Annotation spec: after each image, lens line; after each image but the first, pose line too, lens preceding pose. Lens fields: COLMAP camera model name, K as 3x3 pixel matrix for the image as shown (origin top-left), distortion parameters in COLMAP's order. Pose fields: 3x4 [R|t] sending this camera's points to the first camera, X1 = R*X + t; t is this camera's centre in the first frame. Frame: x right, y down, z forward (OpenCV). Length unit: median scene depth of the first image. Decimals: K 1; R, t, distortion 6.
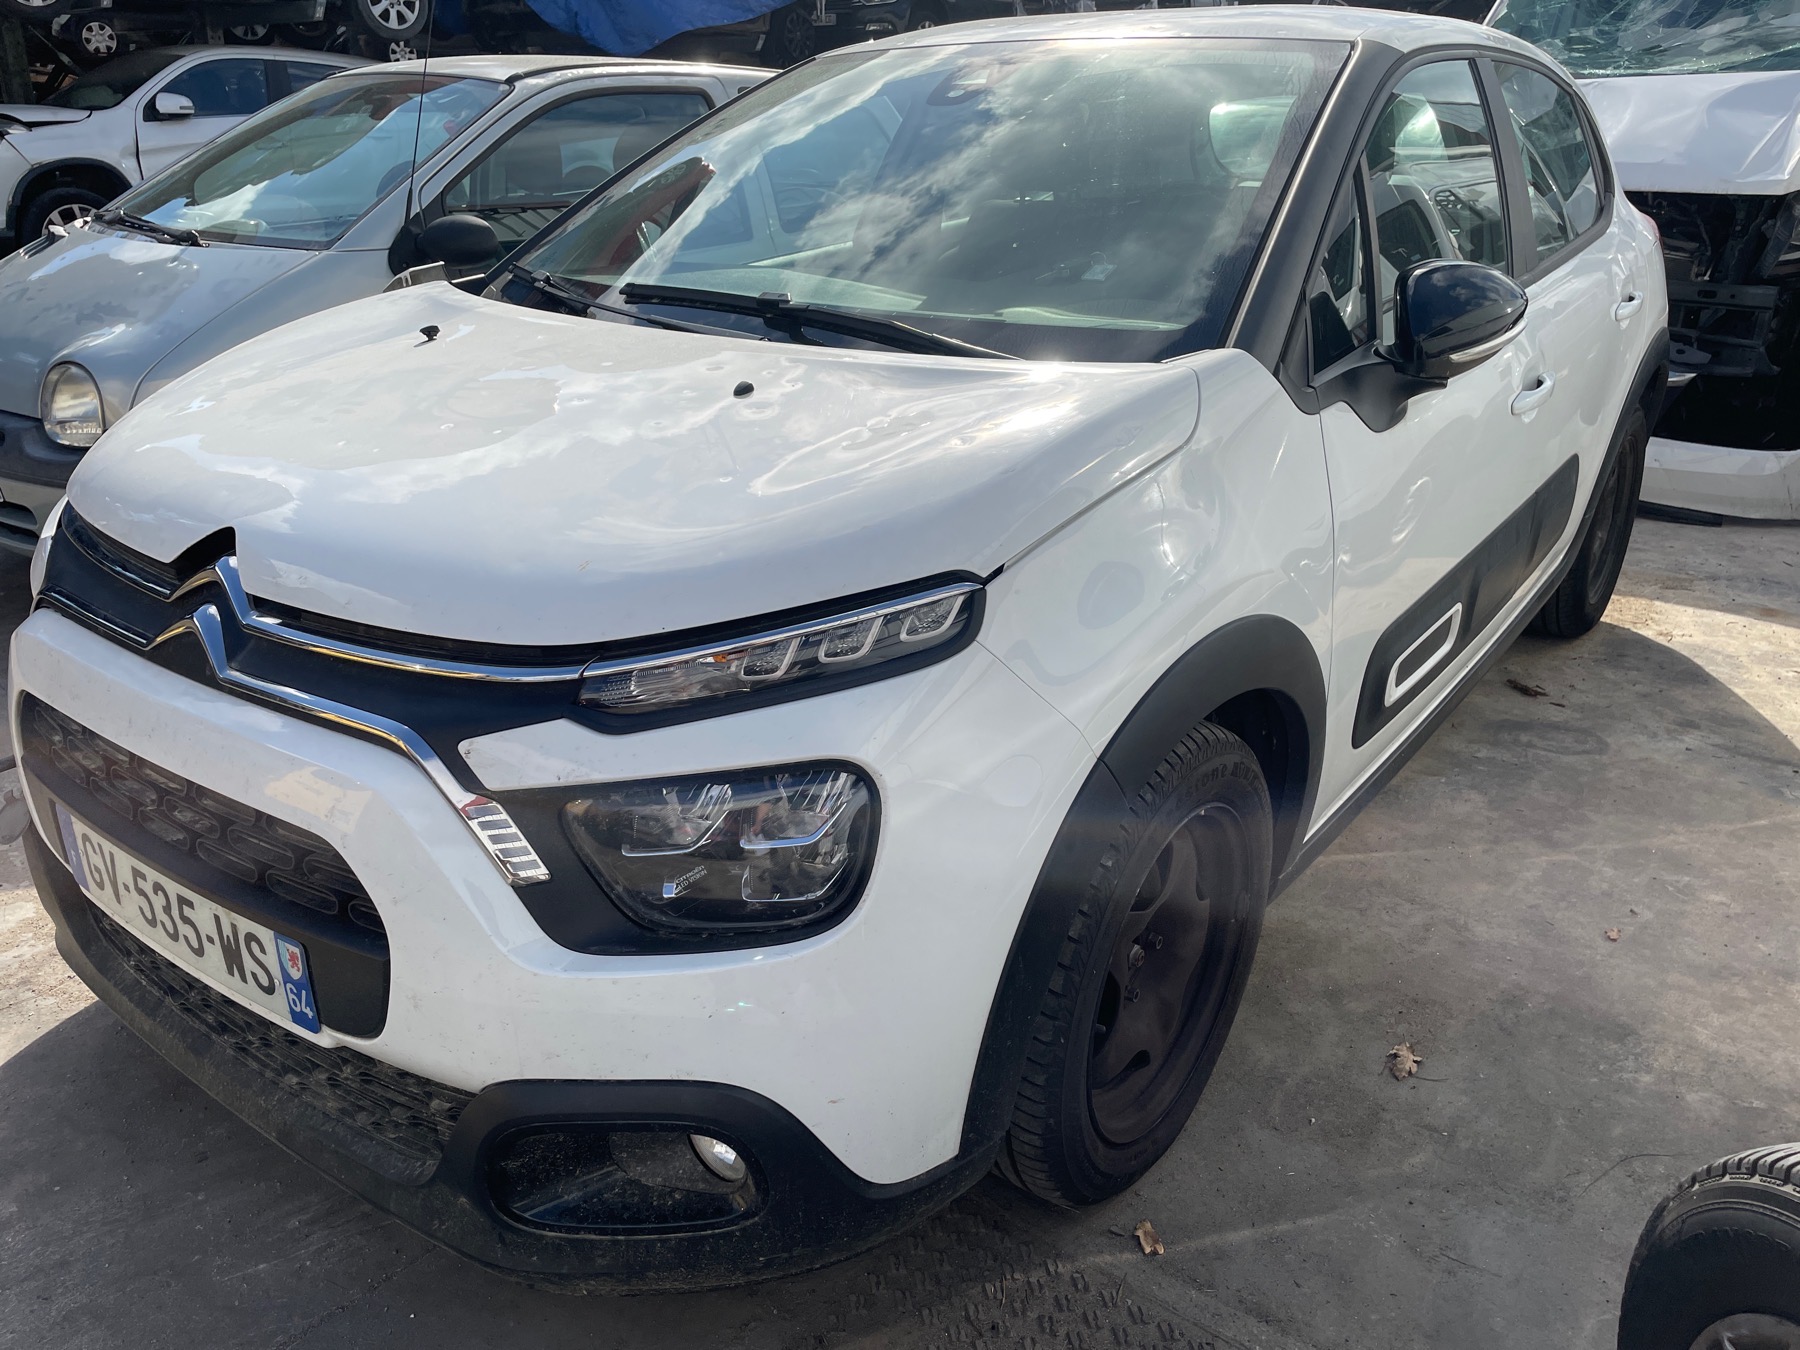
lens RADIAL K [[1373.0, 0, 895.9], [0, 1373.0, 667.2], [0, 0, 1]] dist [0.055334, -0.067070]
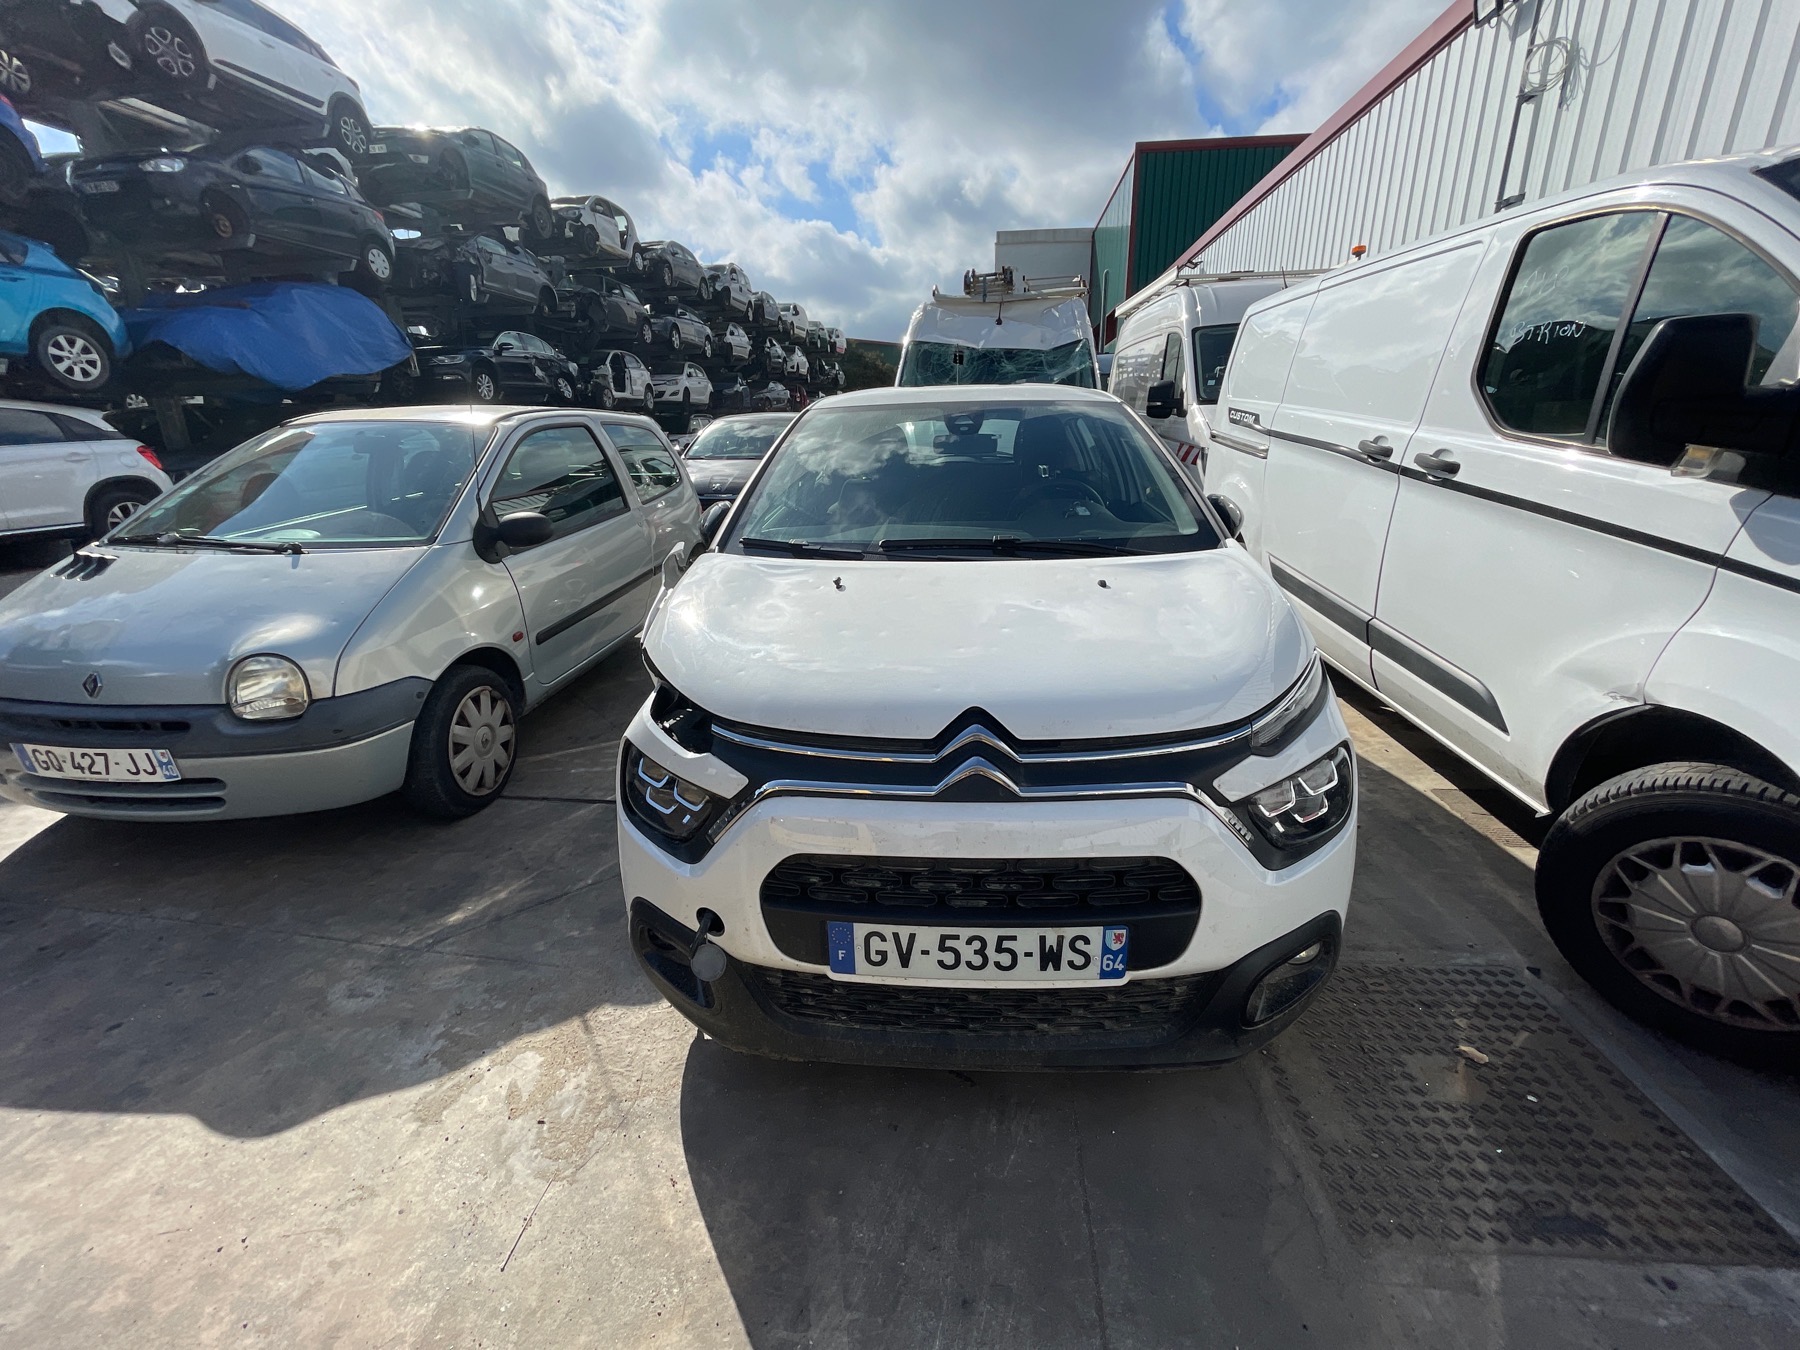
lens RADIAL K [[769.1, 0, 897.8], [0, 769.1, 668.3], [0, 0, 1]] dist [0.000151, -0.000078]
pose [[0.838877, -0.189806, 0.510156, -0.954076], [0.224526, 0.974445, -0.006653, -0.149598], [-0.495857, 0.120124, 0.860056, 0.240426]]
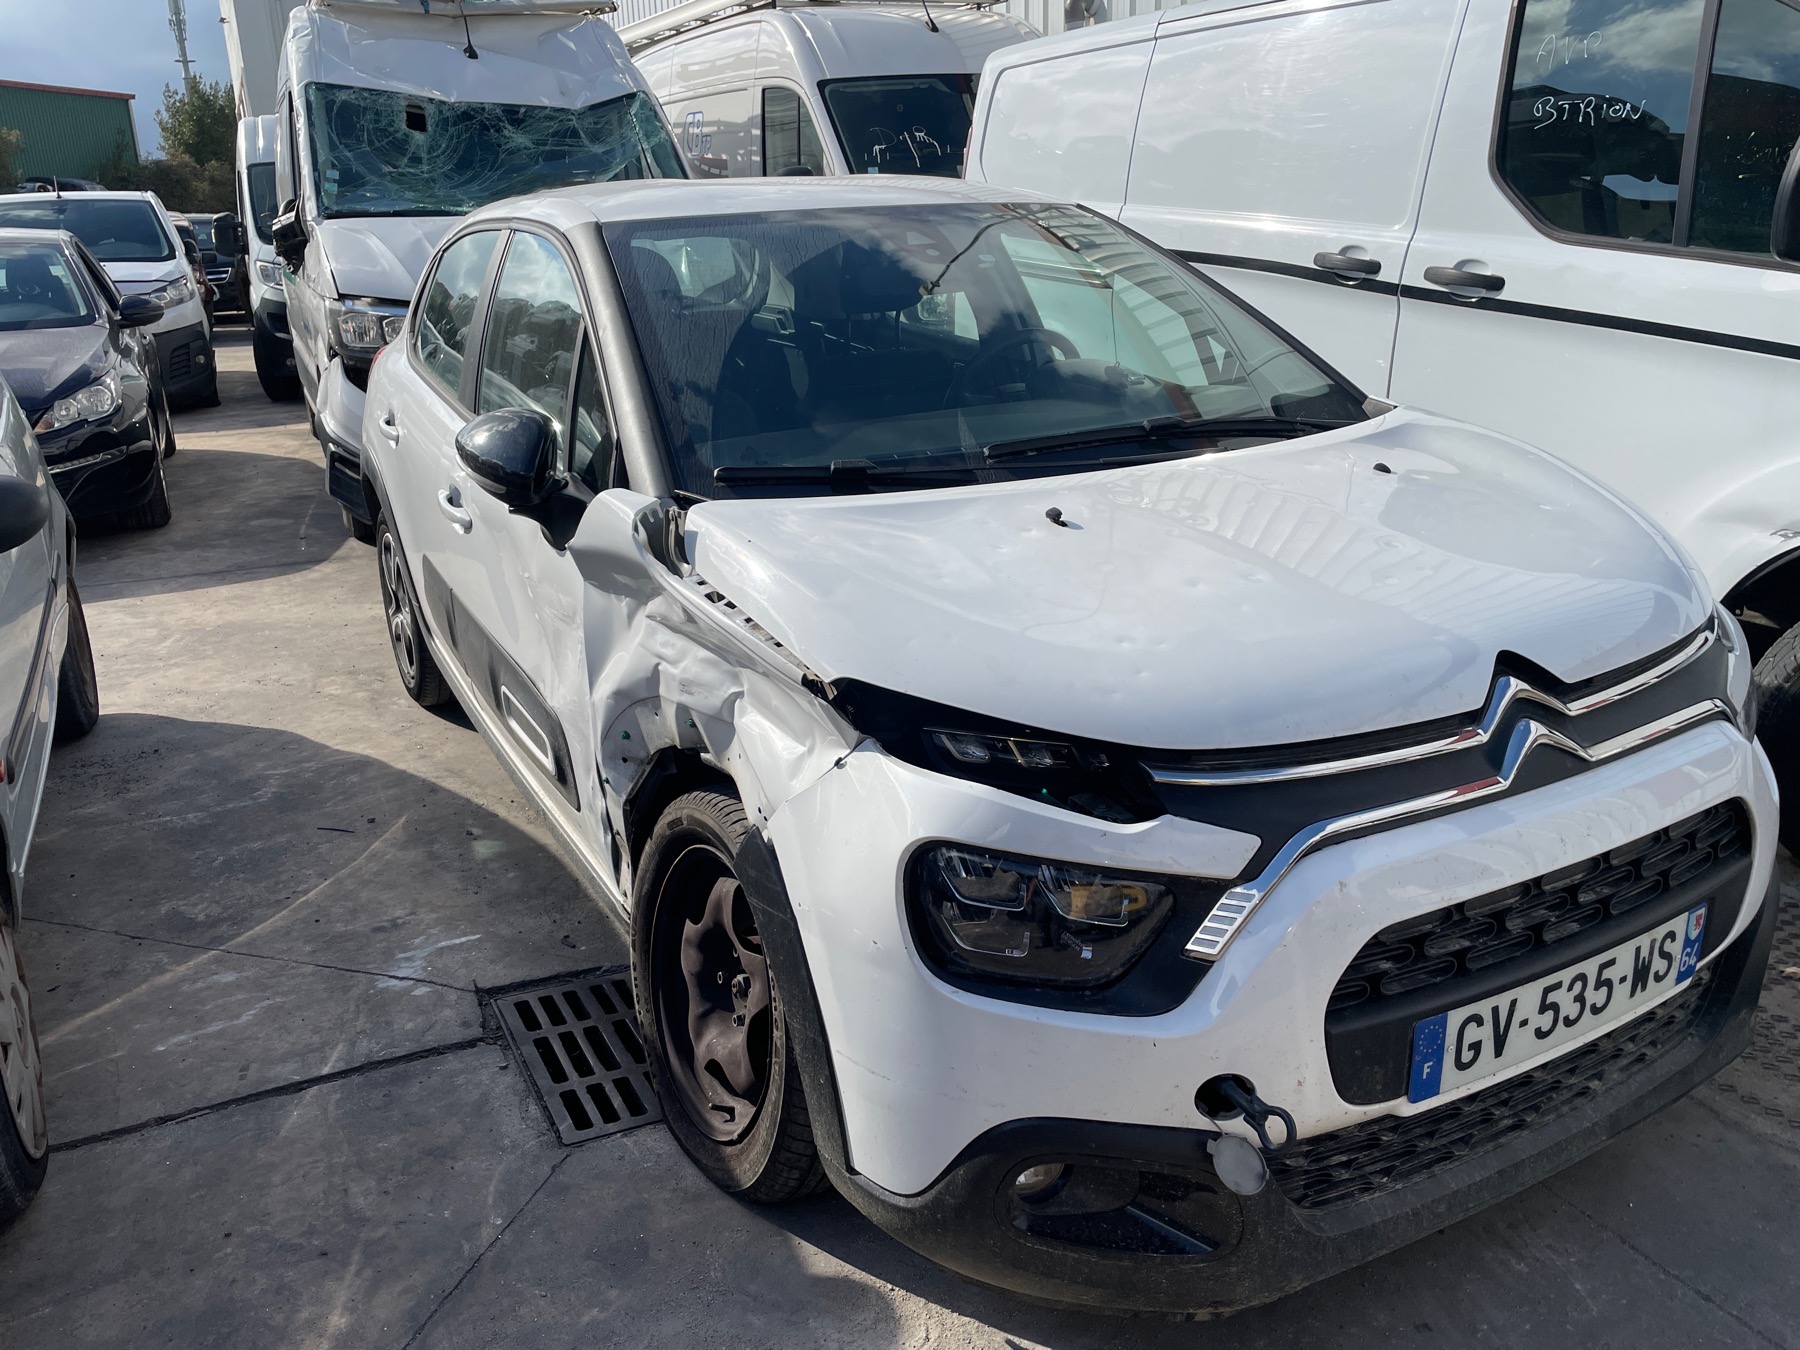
lens RADIAL K [[1373.0, 0, 897.4], [0, 1373.0, 665.4], [0, 0, 1]] dist [0.055334, -0.067070]
pose [[0.418242, -0.305093, 0.855565, -1.548851], [0.369599, 0.917566, 0.146525, -0.408443], [-0.829741, 0.254933, 0.496527, 0.803938]]
